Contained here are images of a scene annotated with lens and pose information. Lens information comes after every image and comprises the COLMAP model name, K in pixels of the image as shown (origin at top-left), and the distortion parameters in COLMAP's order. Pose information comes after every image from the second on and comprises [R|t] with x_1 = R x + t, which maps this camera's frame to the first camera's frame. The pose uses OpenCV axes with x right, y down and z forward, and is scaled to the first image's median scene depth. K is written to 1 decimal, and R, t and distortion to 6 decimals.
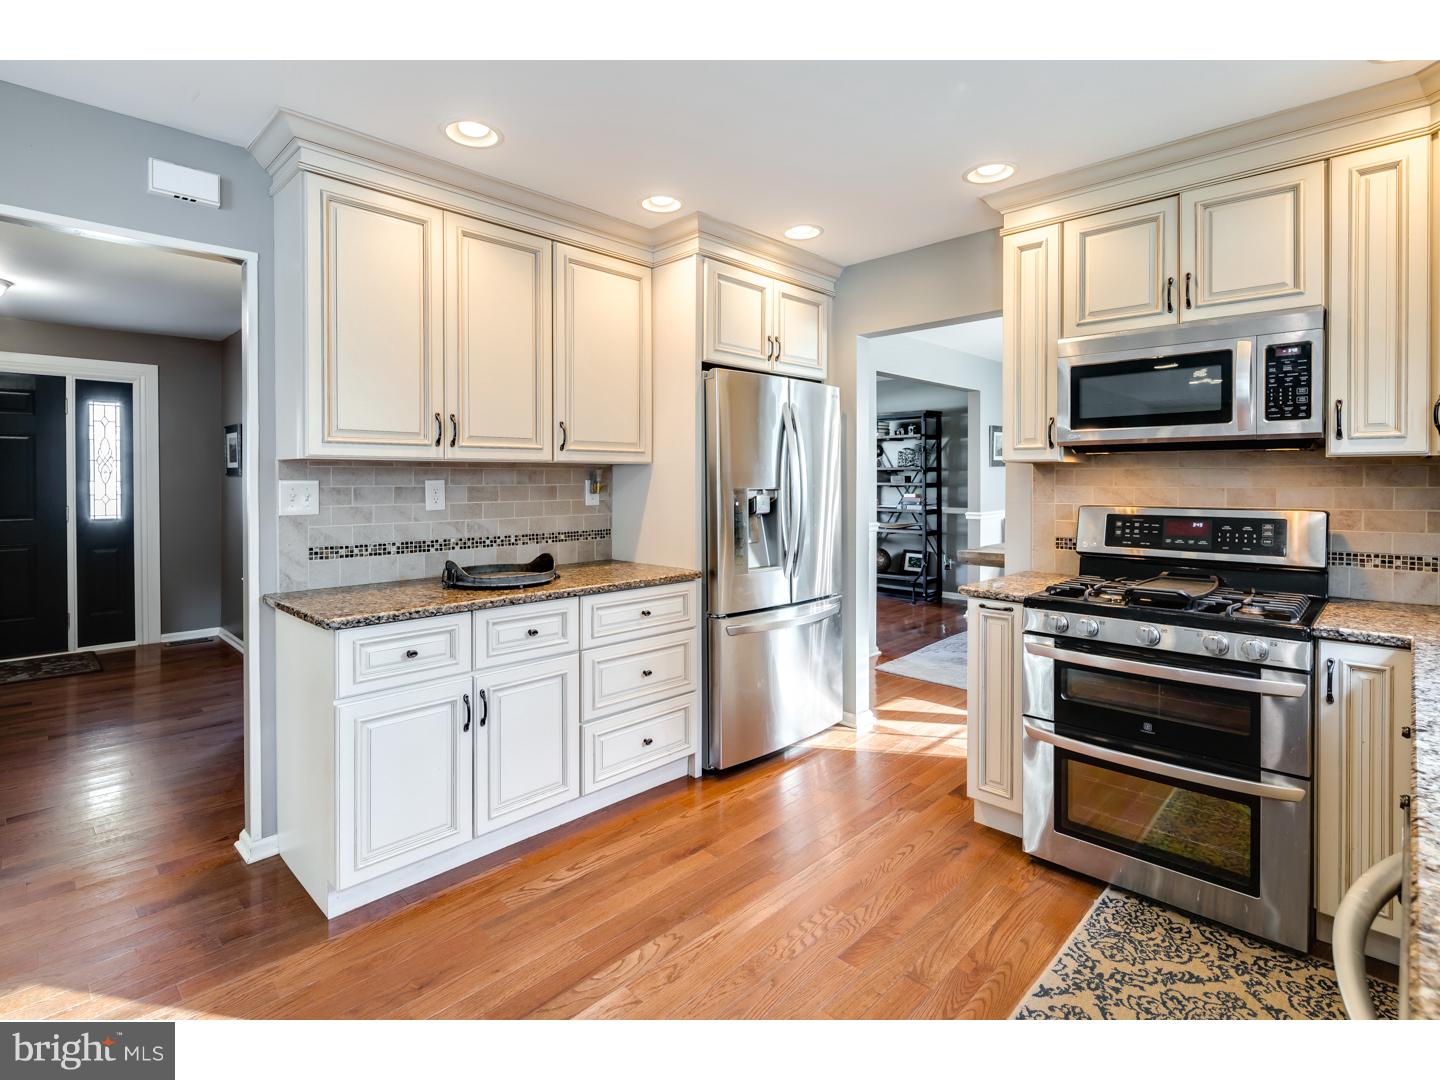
lens RADIAL K [[705.3, 0, 696.3], [0, 705.3, 489.7], [0, 0, 1]] dist [0.003974, -0.004112]
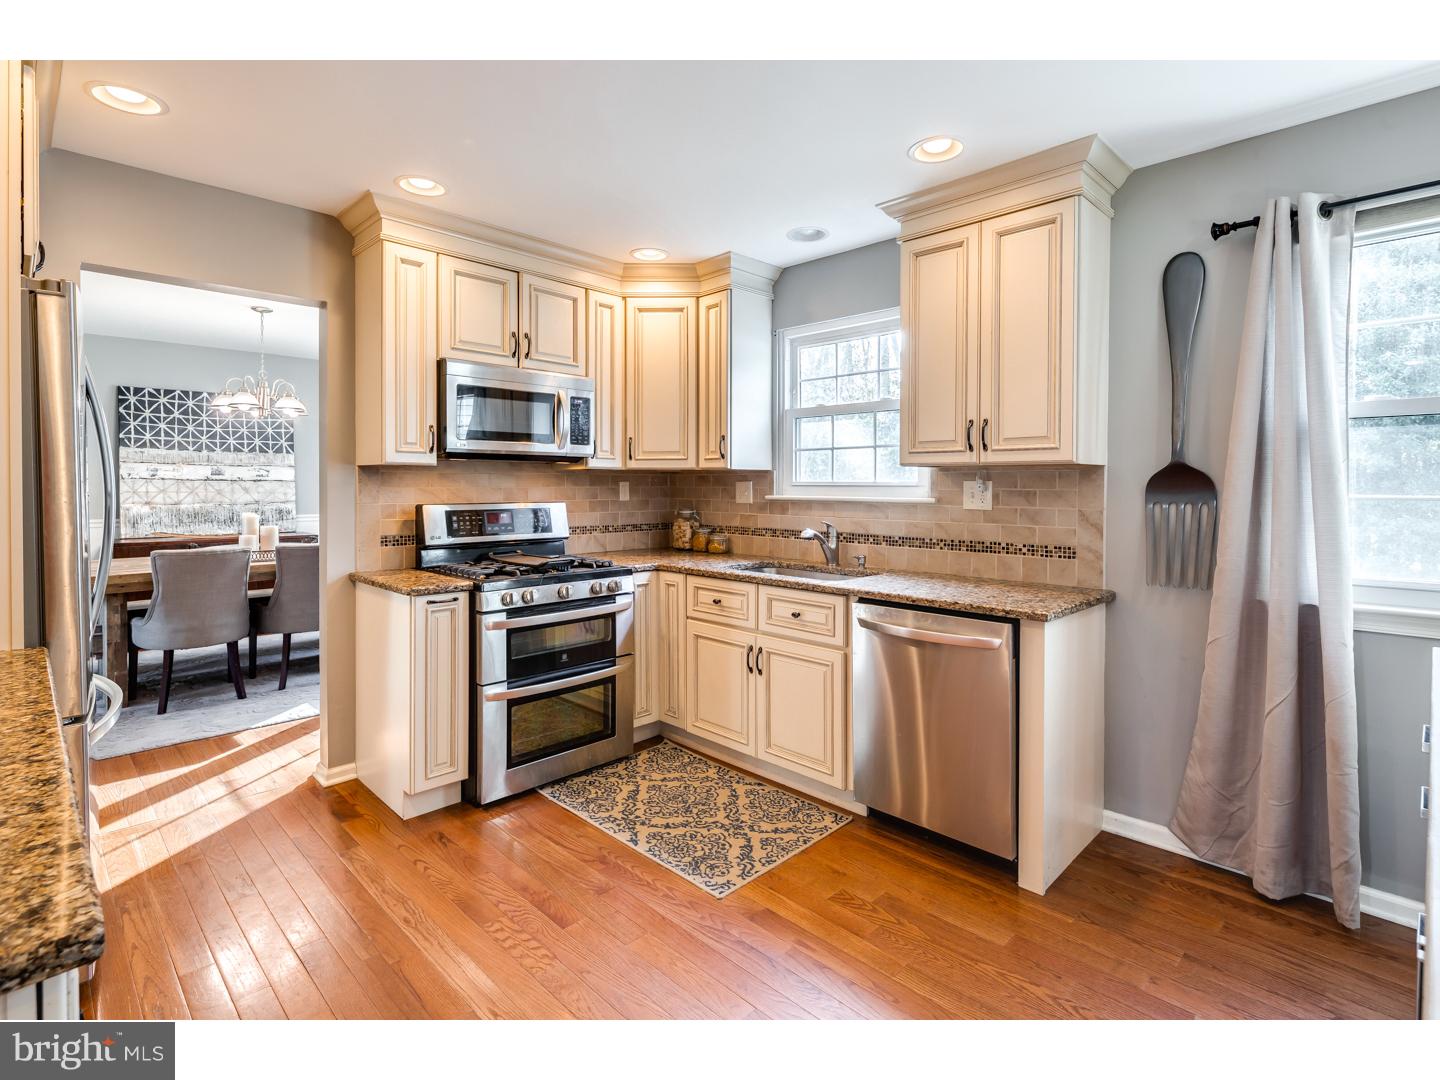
lens RADIAL K [[705.3, 0, 731.3], [0, 705.3, 498.4], [0, 0, 1]] dist [0.003974, -0.004112]
pose [[-0.007841, -0.019511, 0.999779, -0.761849], [0.012423, 0.999731, 0.019608, -0.004585], [-0.999892, 0.012574, -0.007596, 0.667443]]
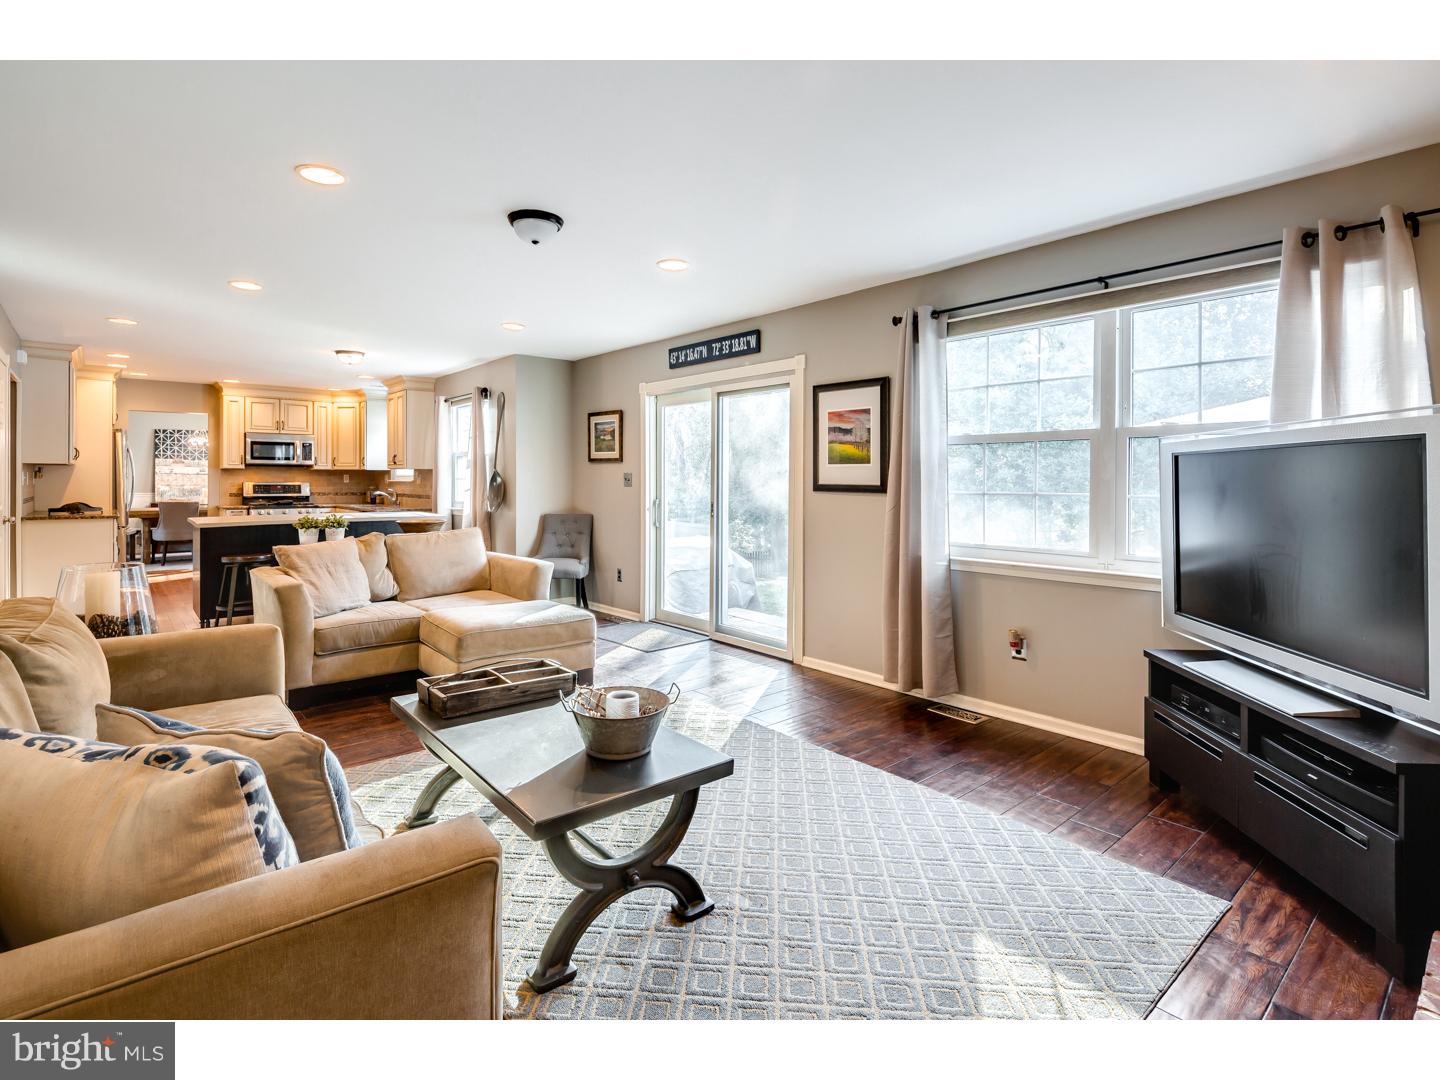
lens RADIAL K [[705.3, 0, 735.2], [0, 705.3, 489.8], [0, 0, 1]] dist [0.003974, -0.004112]
pose [[0.055121, -0.008222, 0.998446, -3.305382], [0.008763, 0.999932, 0.007751, 0.068646], [-0.998441, 0.008322, 0.055189, -1.837653]]
